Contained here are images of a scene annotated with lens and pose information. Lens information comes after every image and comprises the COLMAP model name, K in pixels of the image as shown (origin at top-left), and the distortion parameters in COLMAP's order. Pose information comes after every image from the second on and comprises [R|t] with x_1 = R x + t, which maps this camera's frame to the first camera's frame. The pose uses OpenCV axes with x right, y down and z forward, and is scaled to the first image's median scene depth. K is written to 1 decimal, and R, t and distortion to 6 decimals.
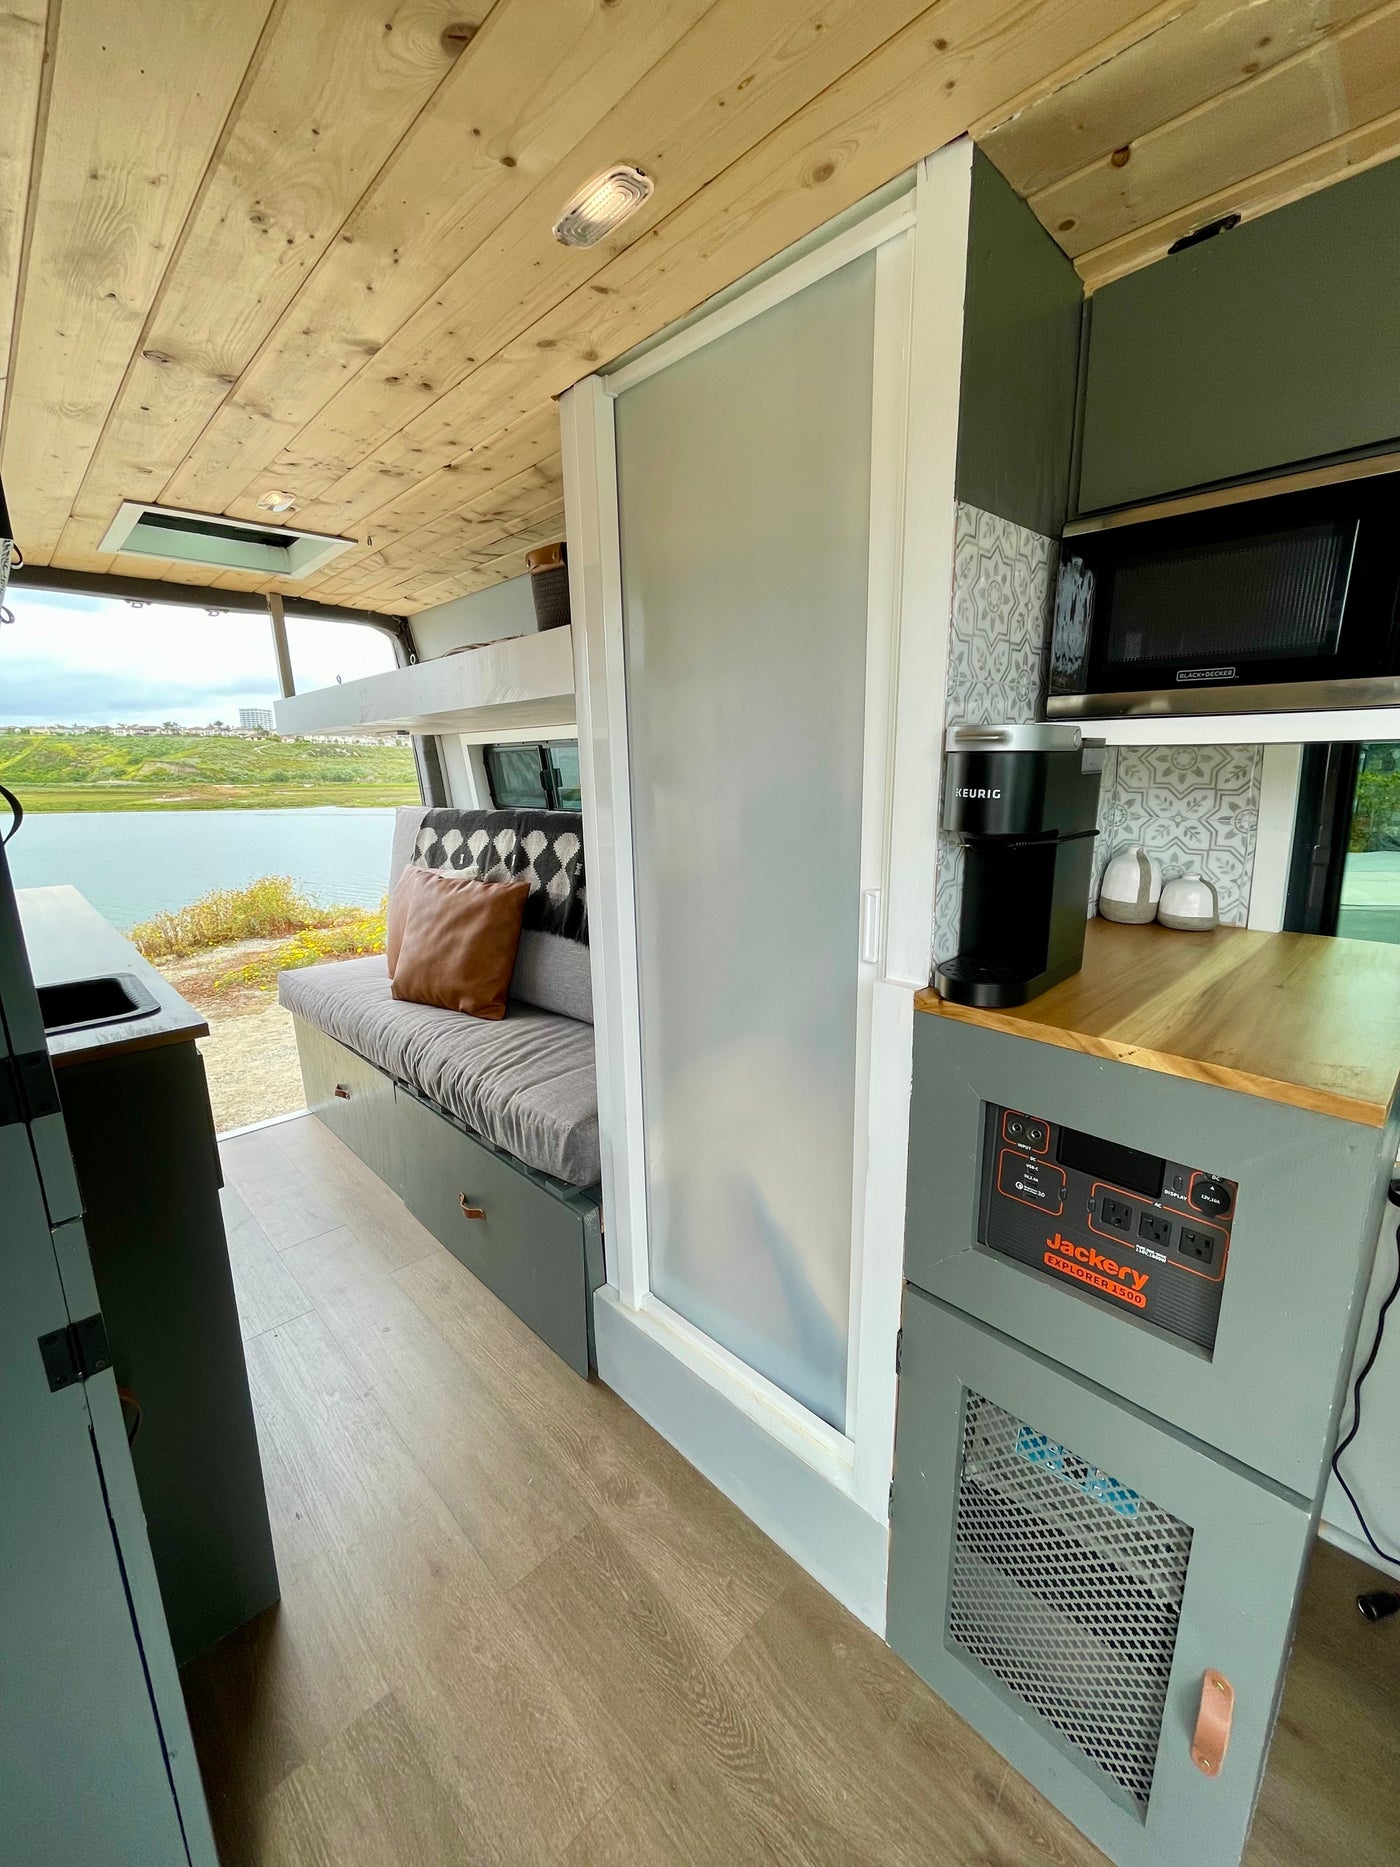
lens RADIAL K [[753.6, 0, 705.2], [0, 753.6, 932.4], [0, 0, 1]] dist [0.009715, -0.000048]
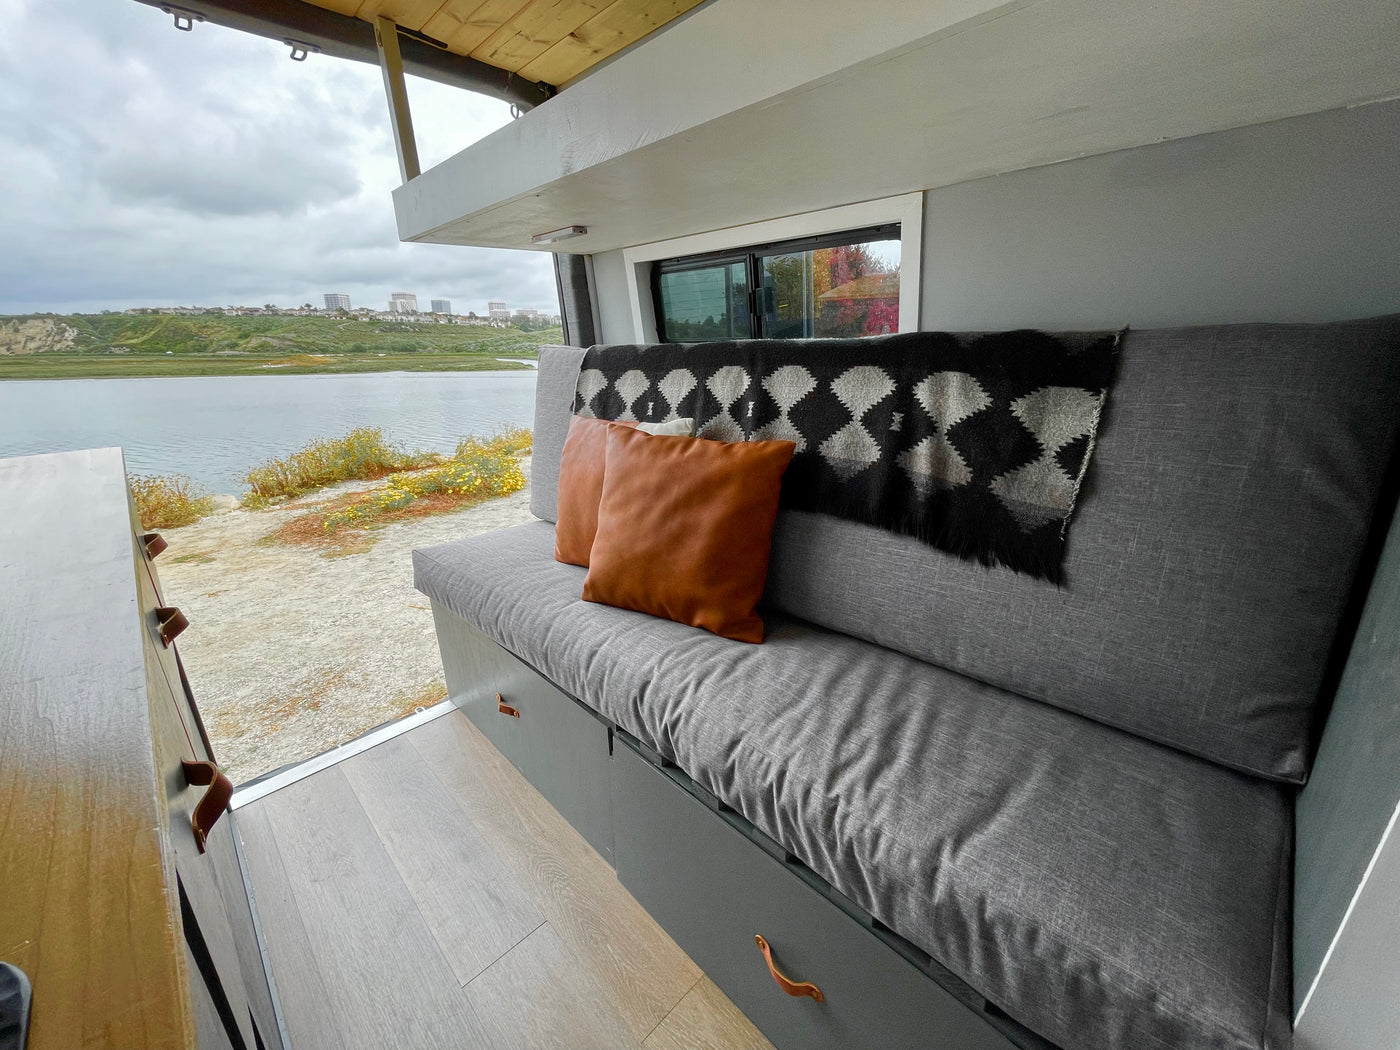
lens RADIAL K [[565.1, 0, 699.3], [0, 565.1, 519.0], [0, 0, 1]] dist [0.009715, -0.000048]
pose [[0.999847, -0.007659, 0.015758, -0.315905], [0.006188, 0.995800, 0.091346, -0.042104], [-0.016391, -0.091235, 0.995695, 0.464649]]
